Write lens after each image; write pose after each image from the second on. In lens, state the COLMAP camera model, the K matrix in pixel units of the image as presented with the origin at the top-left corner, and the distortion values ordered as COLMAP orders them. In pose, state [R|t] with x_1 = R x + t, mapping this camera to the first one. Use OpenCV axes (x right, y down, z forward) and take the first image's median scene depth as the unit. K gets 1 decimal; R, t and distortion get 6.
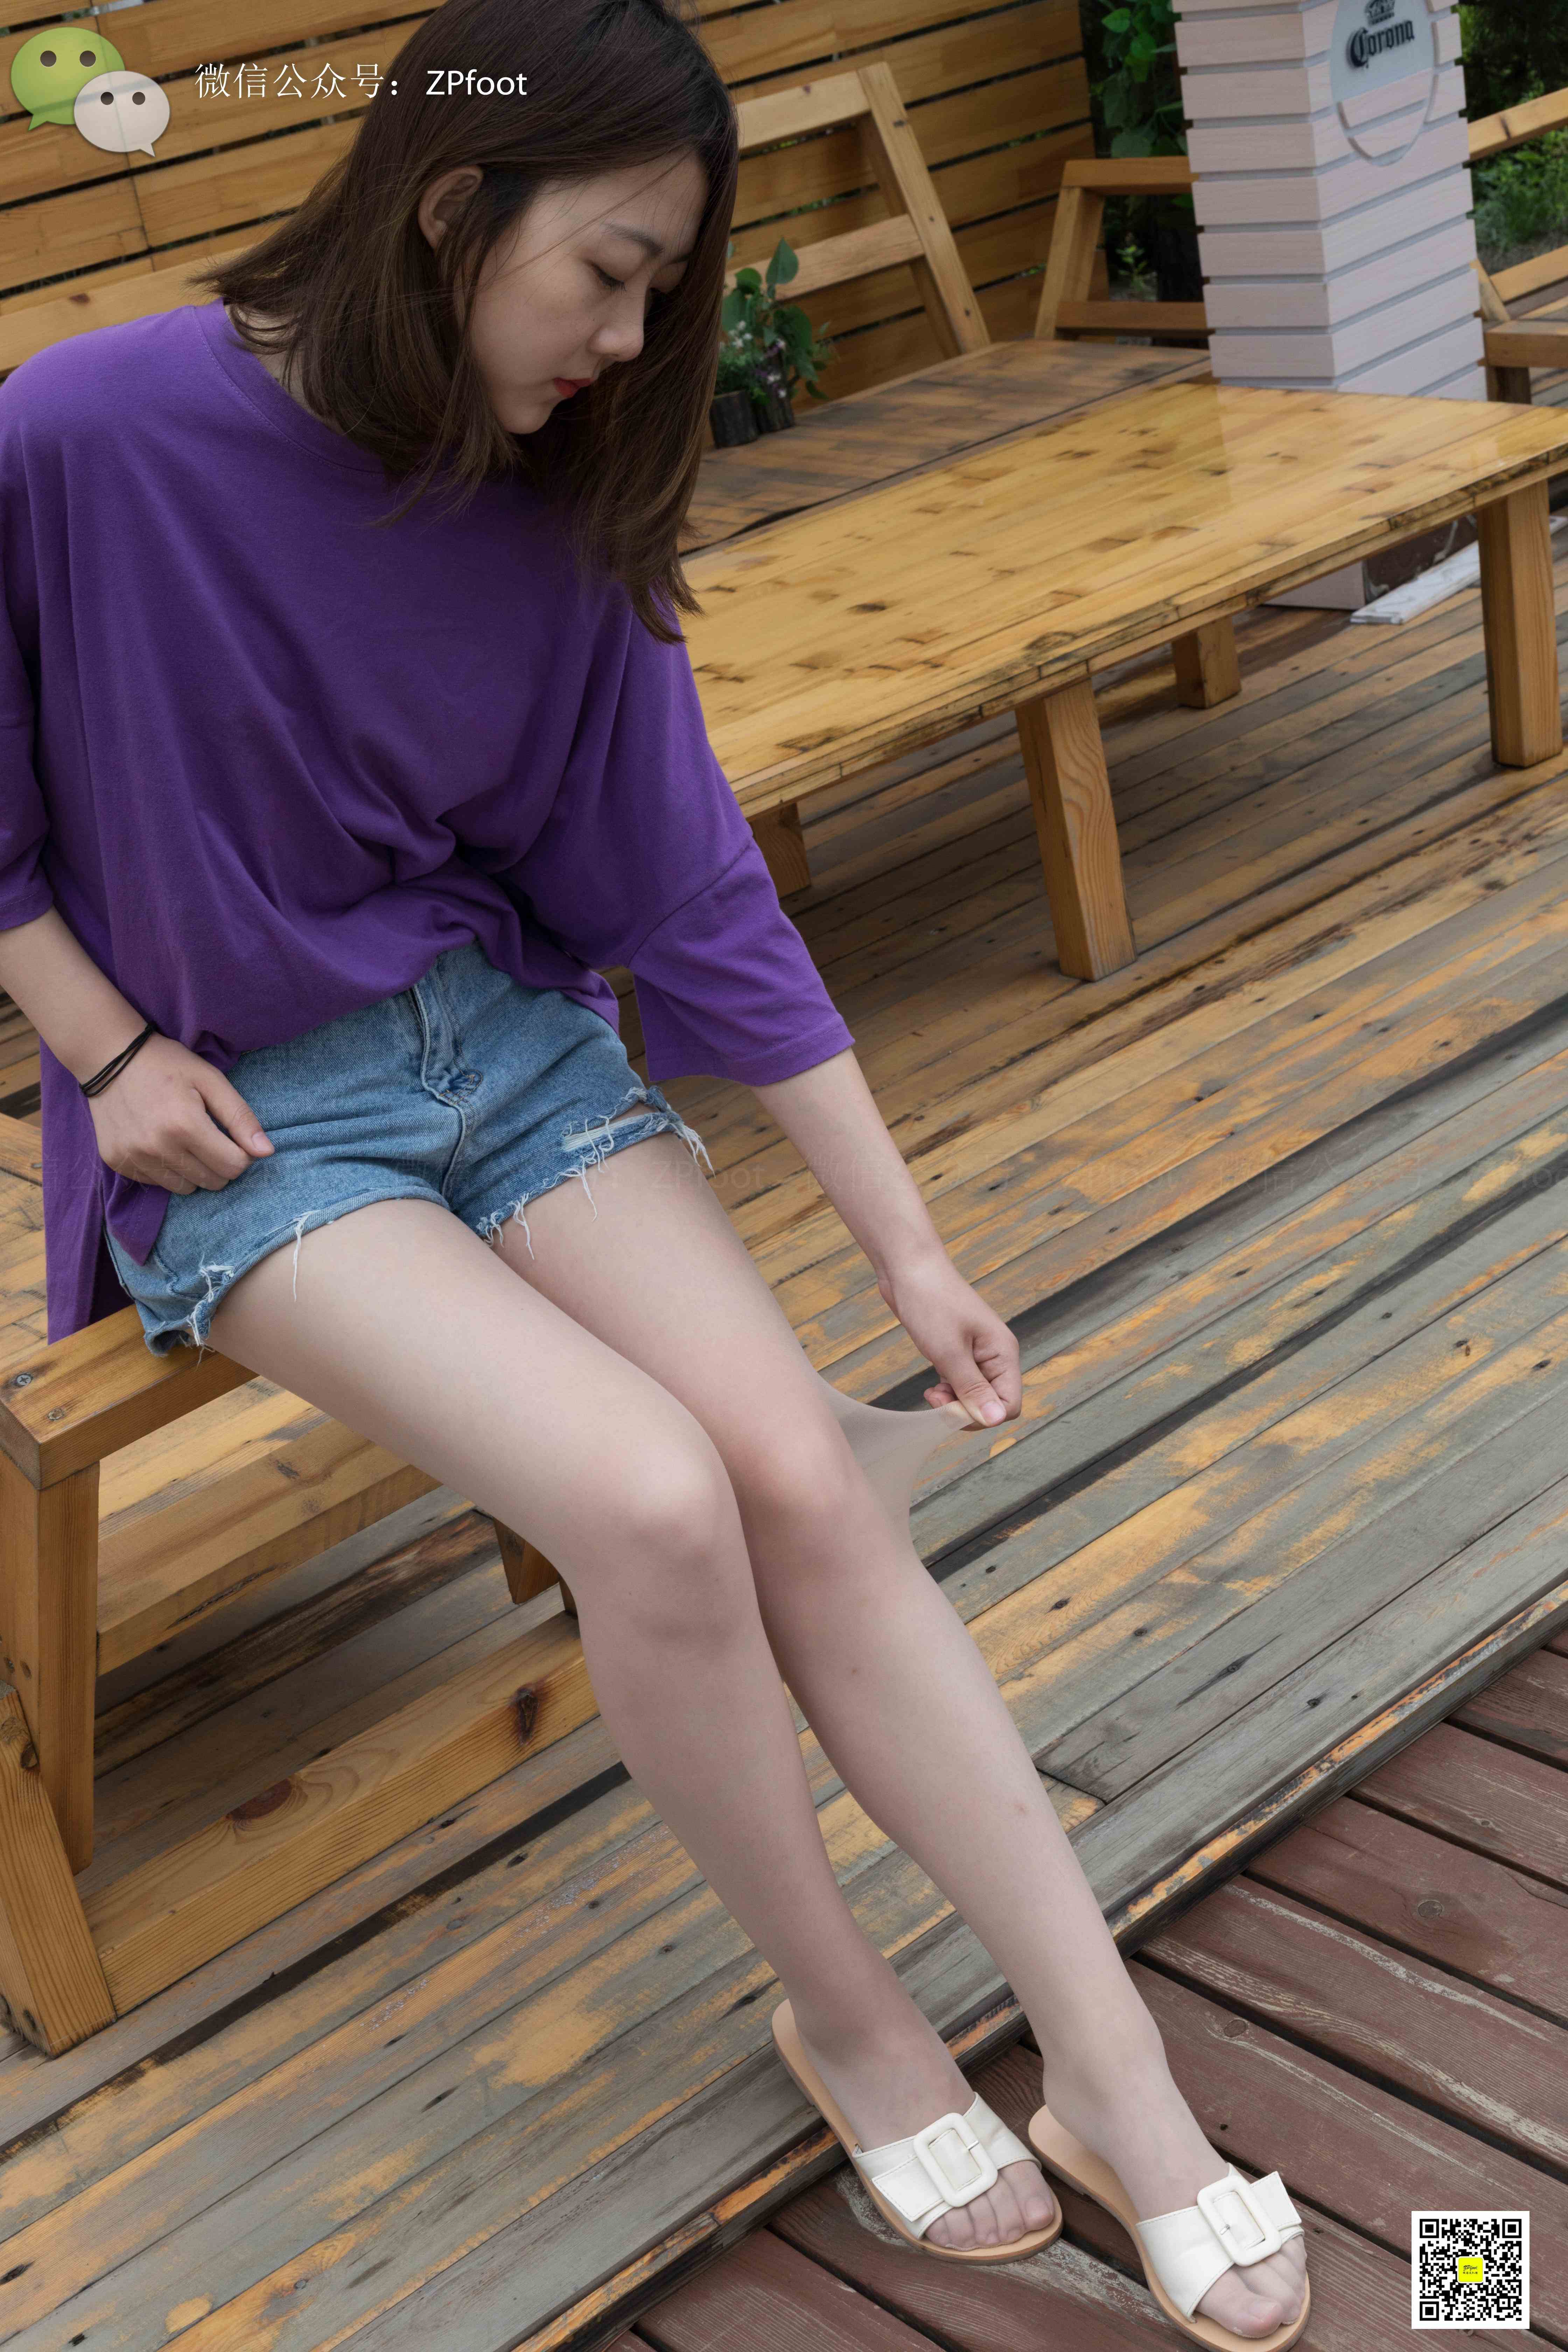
lens RADIAL K [[3398.2, 0, 784.0], [0, 3398.2, 1176.0], [0, 0, 1]] dist [0.014074, 0.024963]
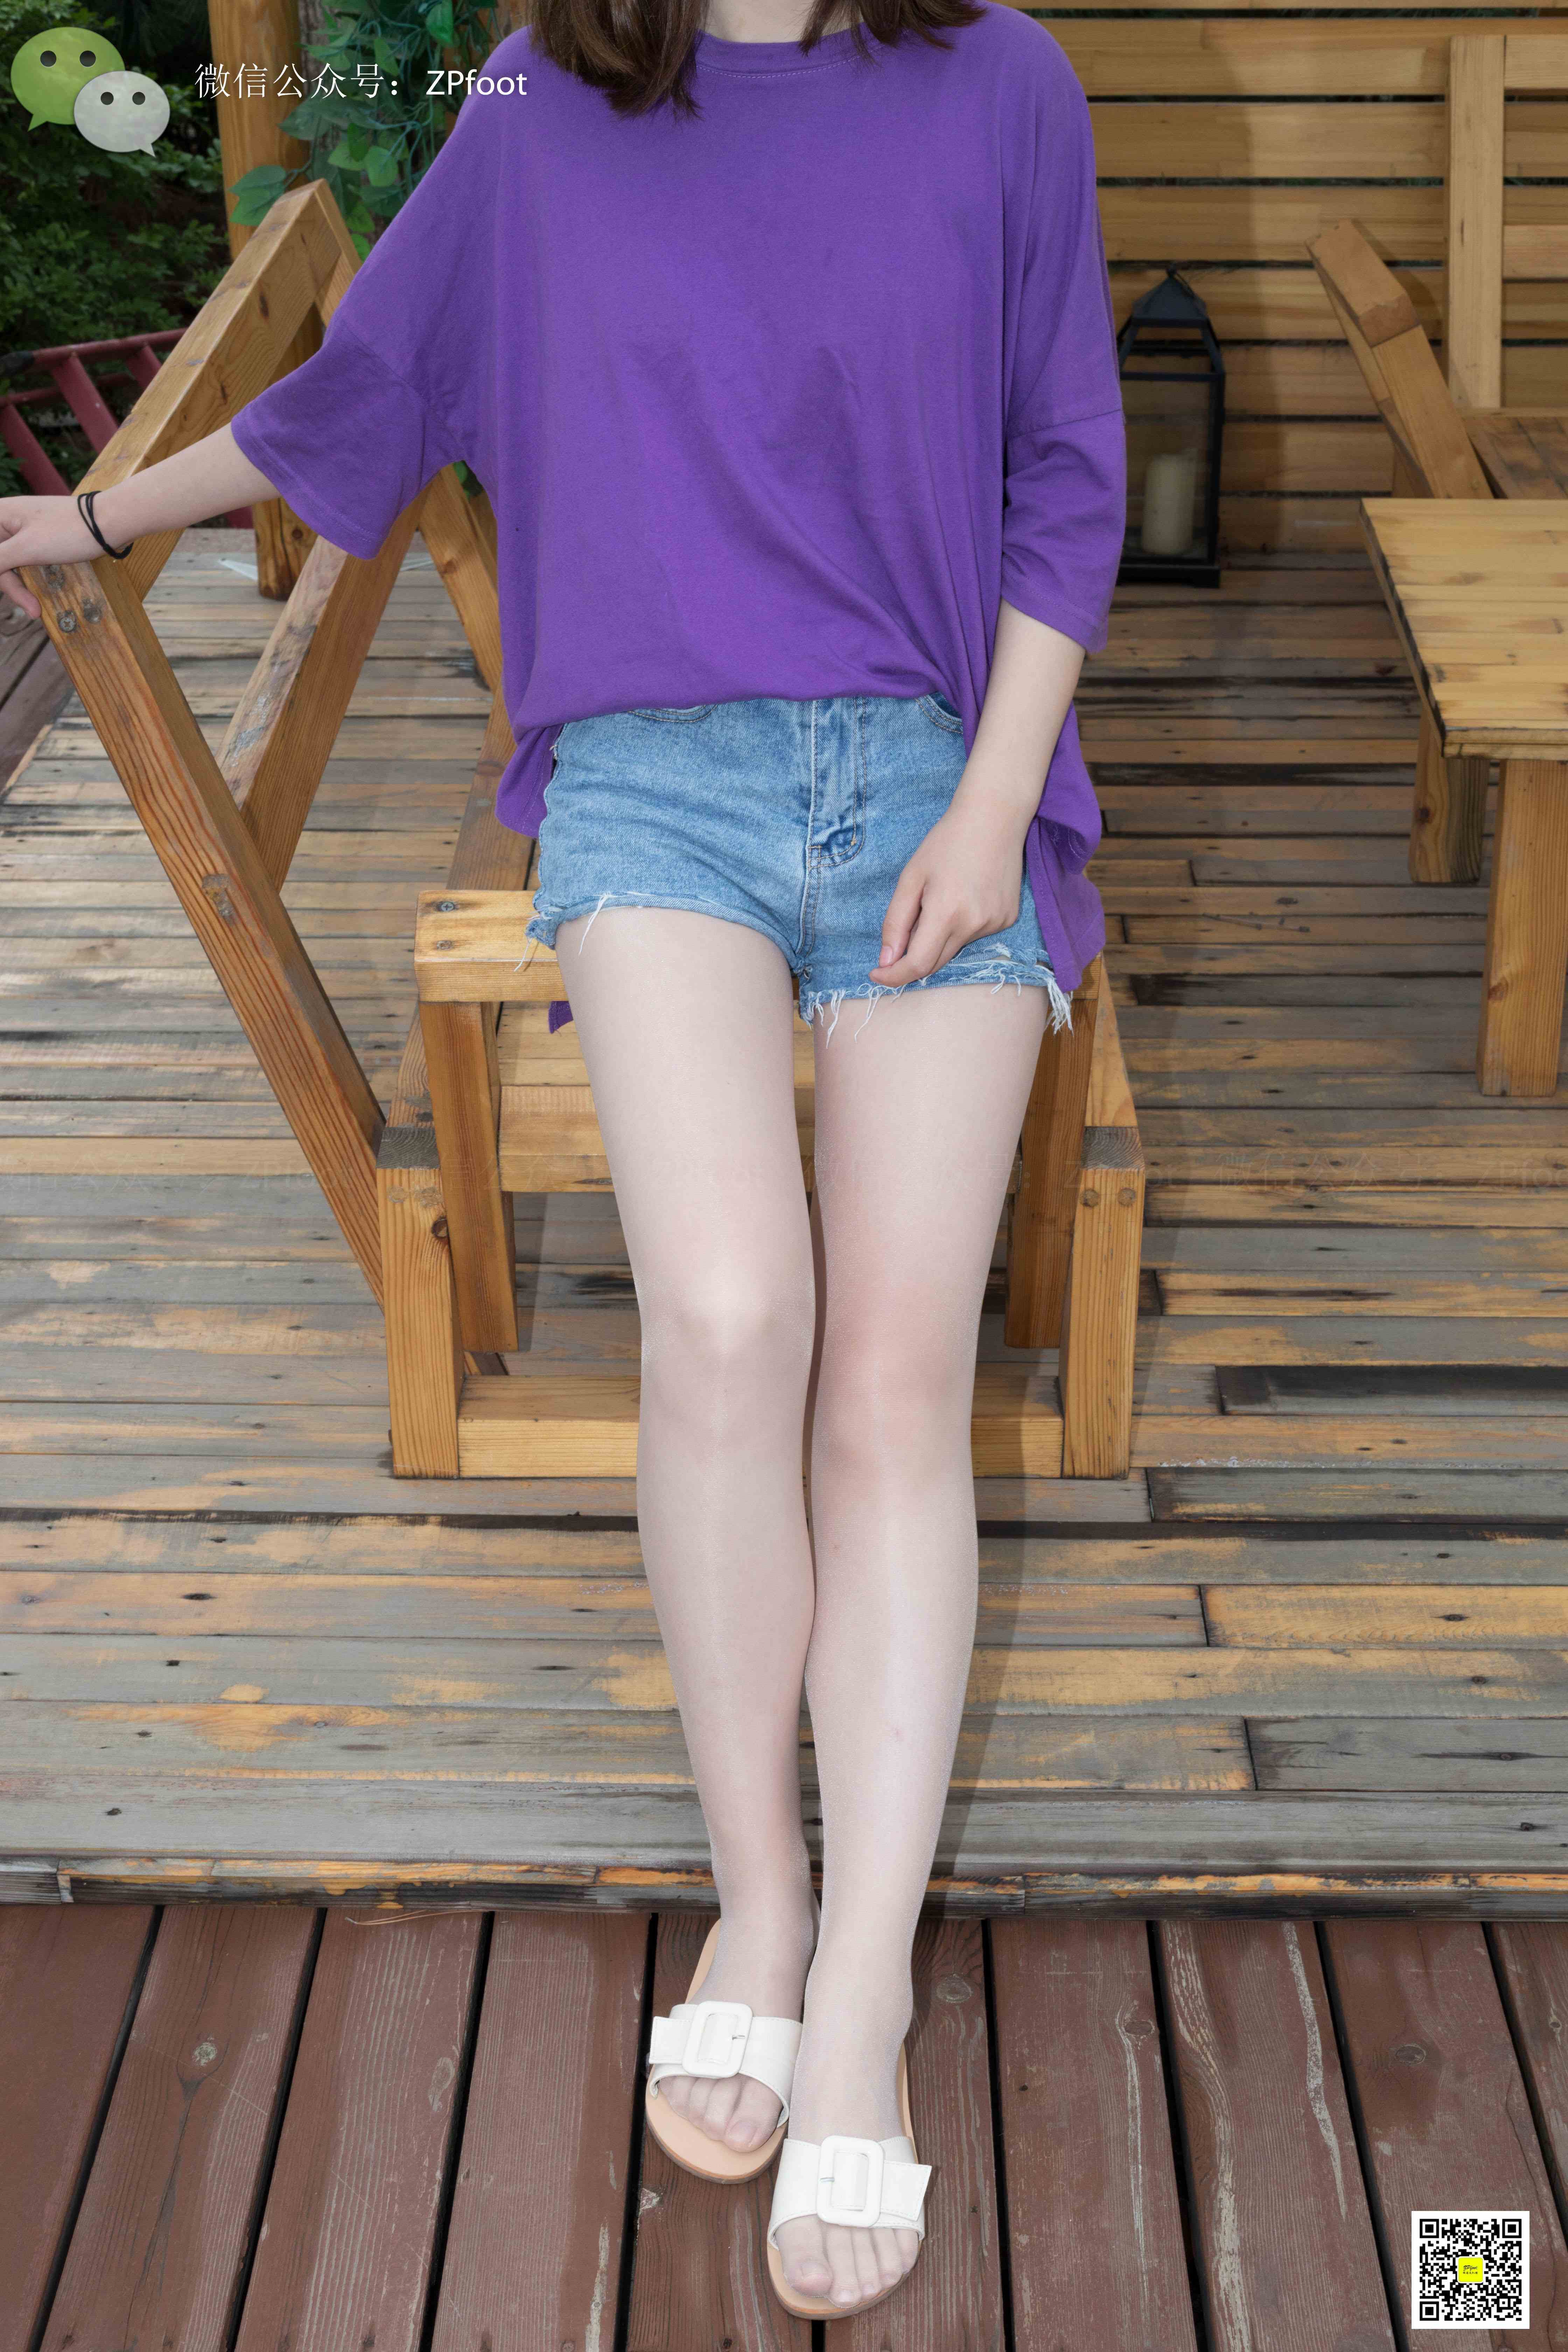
lens RADIAL K [[3407.8, 0, 784.0], [0, 3407.8, 1176.0], [0, 0, 1]] dist [0.009864, 0.030122]
pose [[0.731556, 0.445160, -0.516390, 0.427847], [-0.388940, 0.894567, 0.220171, -0.136027], [0.559957, 0.039777, 0.827566, 0.114549]]
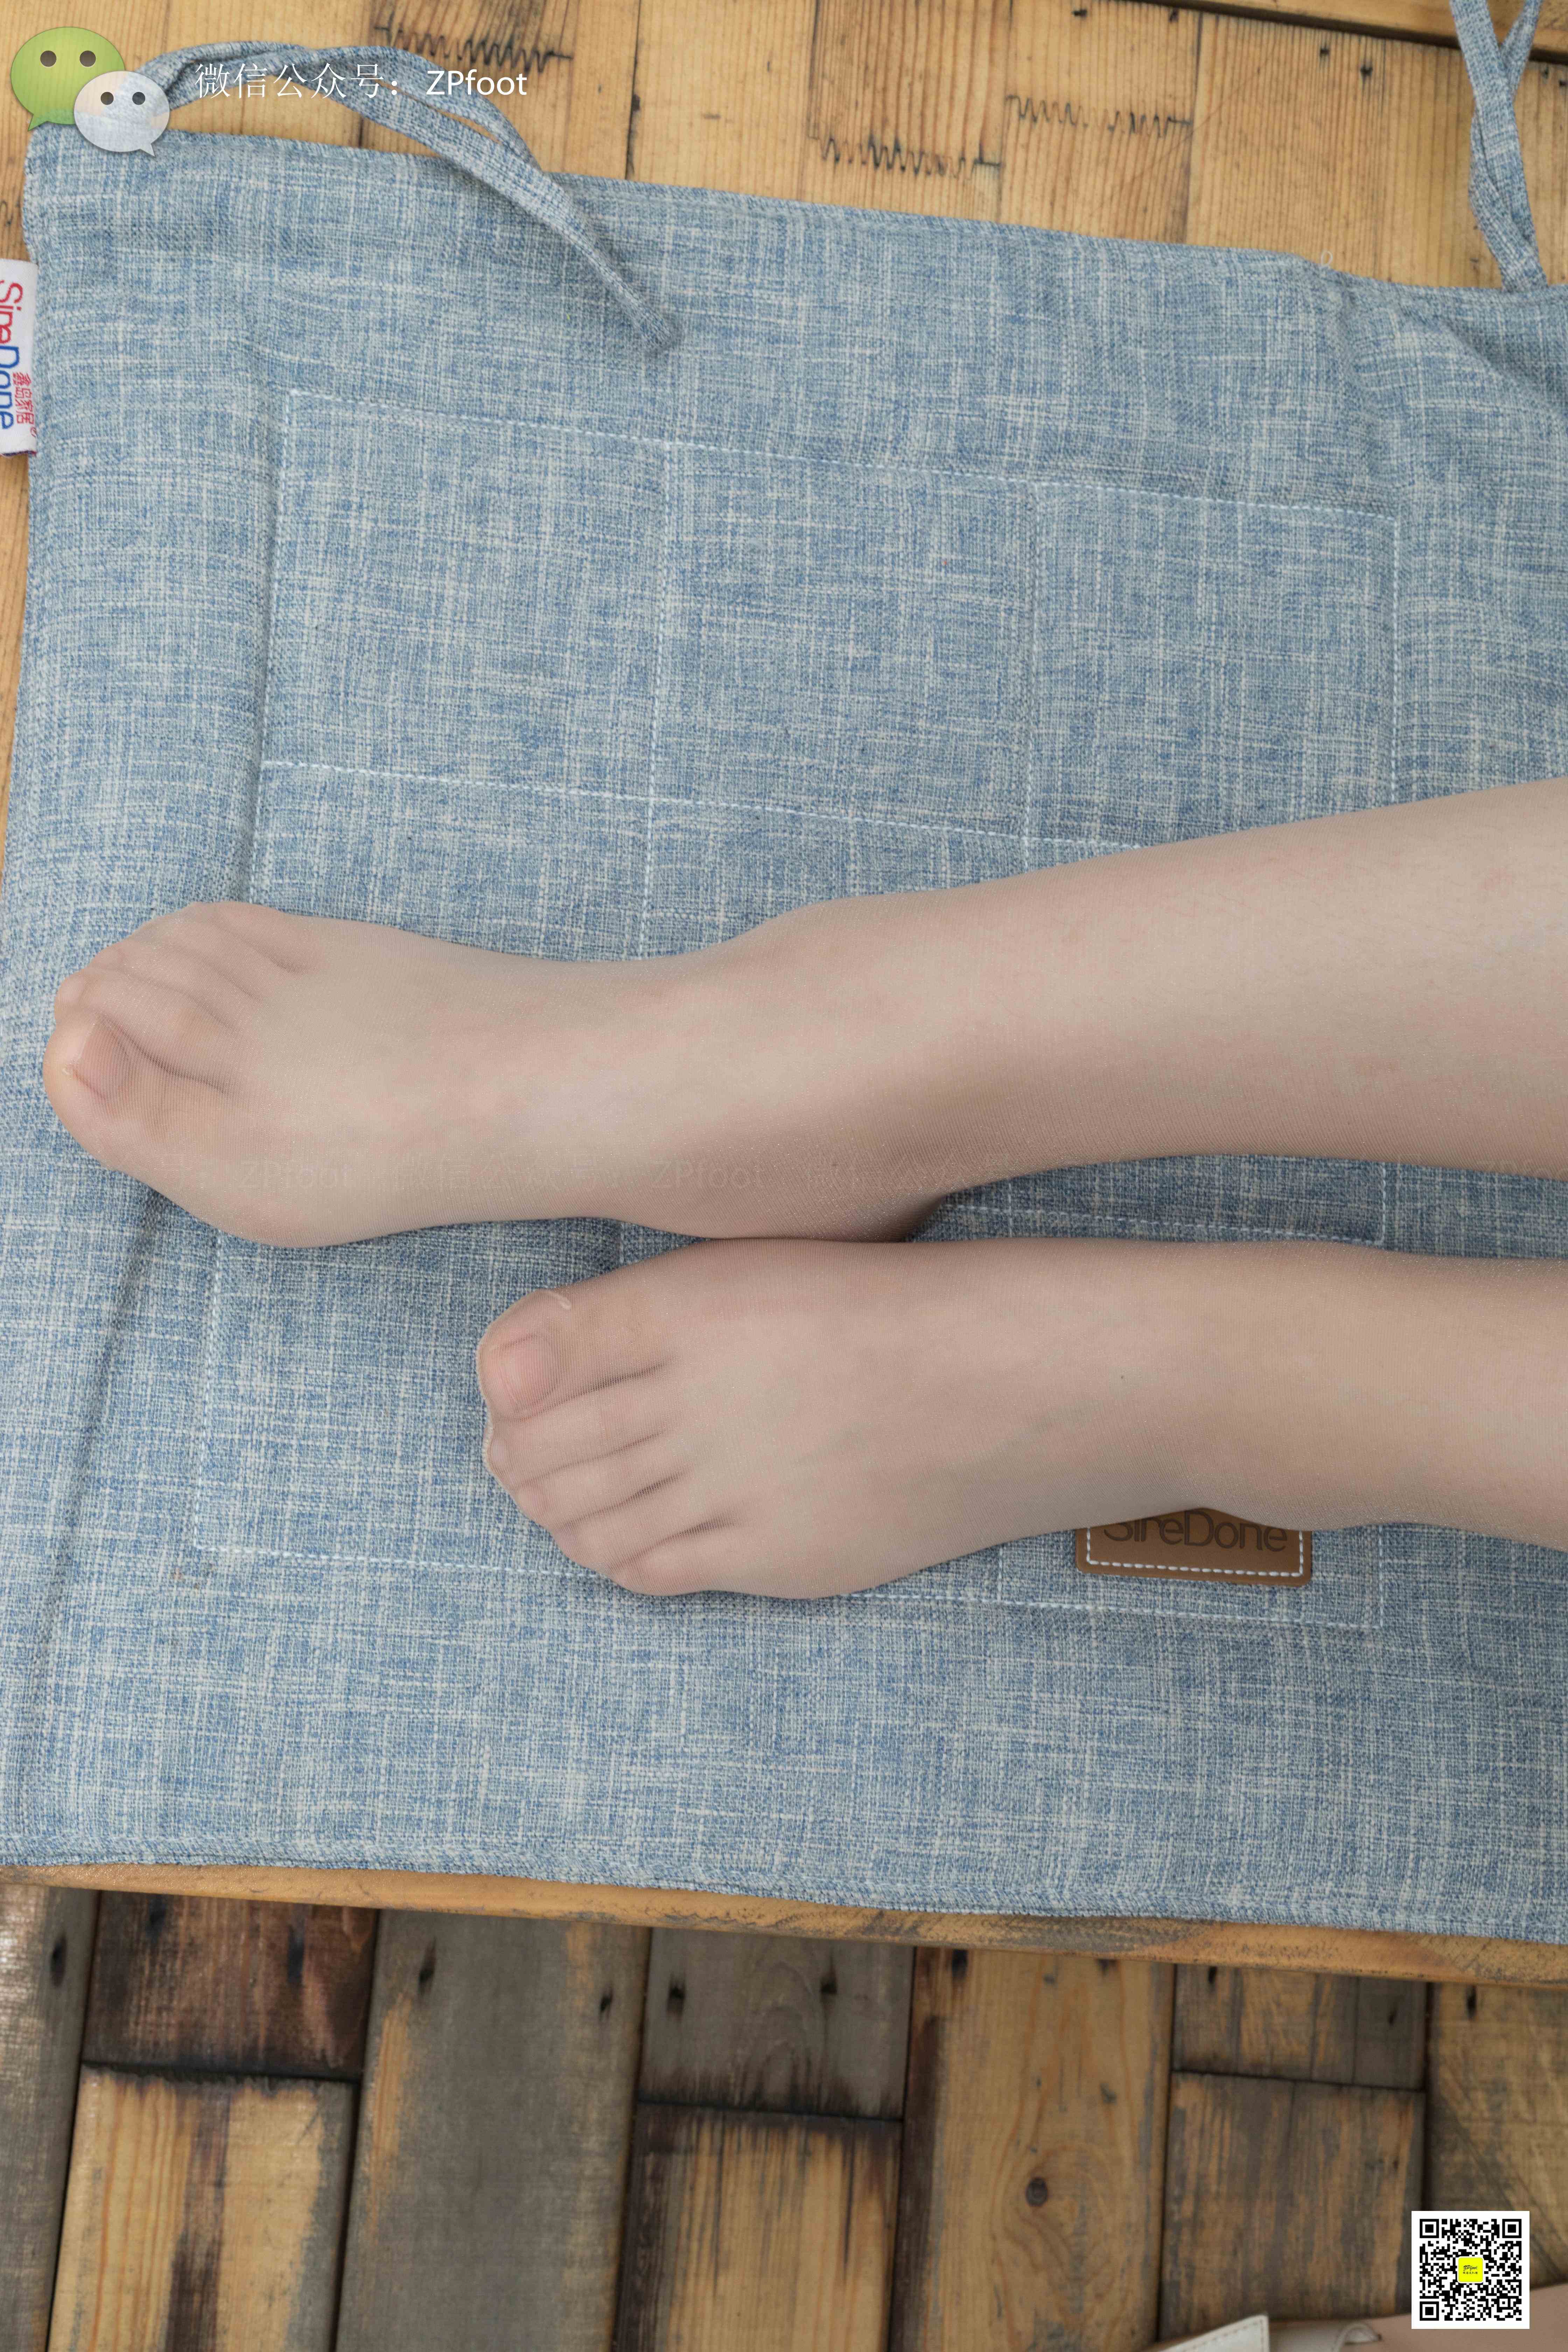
lens RADIAL K [[3625.7, 0, 859.7], [0, 3625.7, 1171.5], [0, 0, 1]] dist [0.009860, -0.052608]
pose [[-0.720056, 0.688527, -0.086321, -0.200476], [-0.319764, -0.218830, 0.921881, -0.299996], [0.615850, 0.691408, 0.377736, 1.033287]]
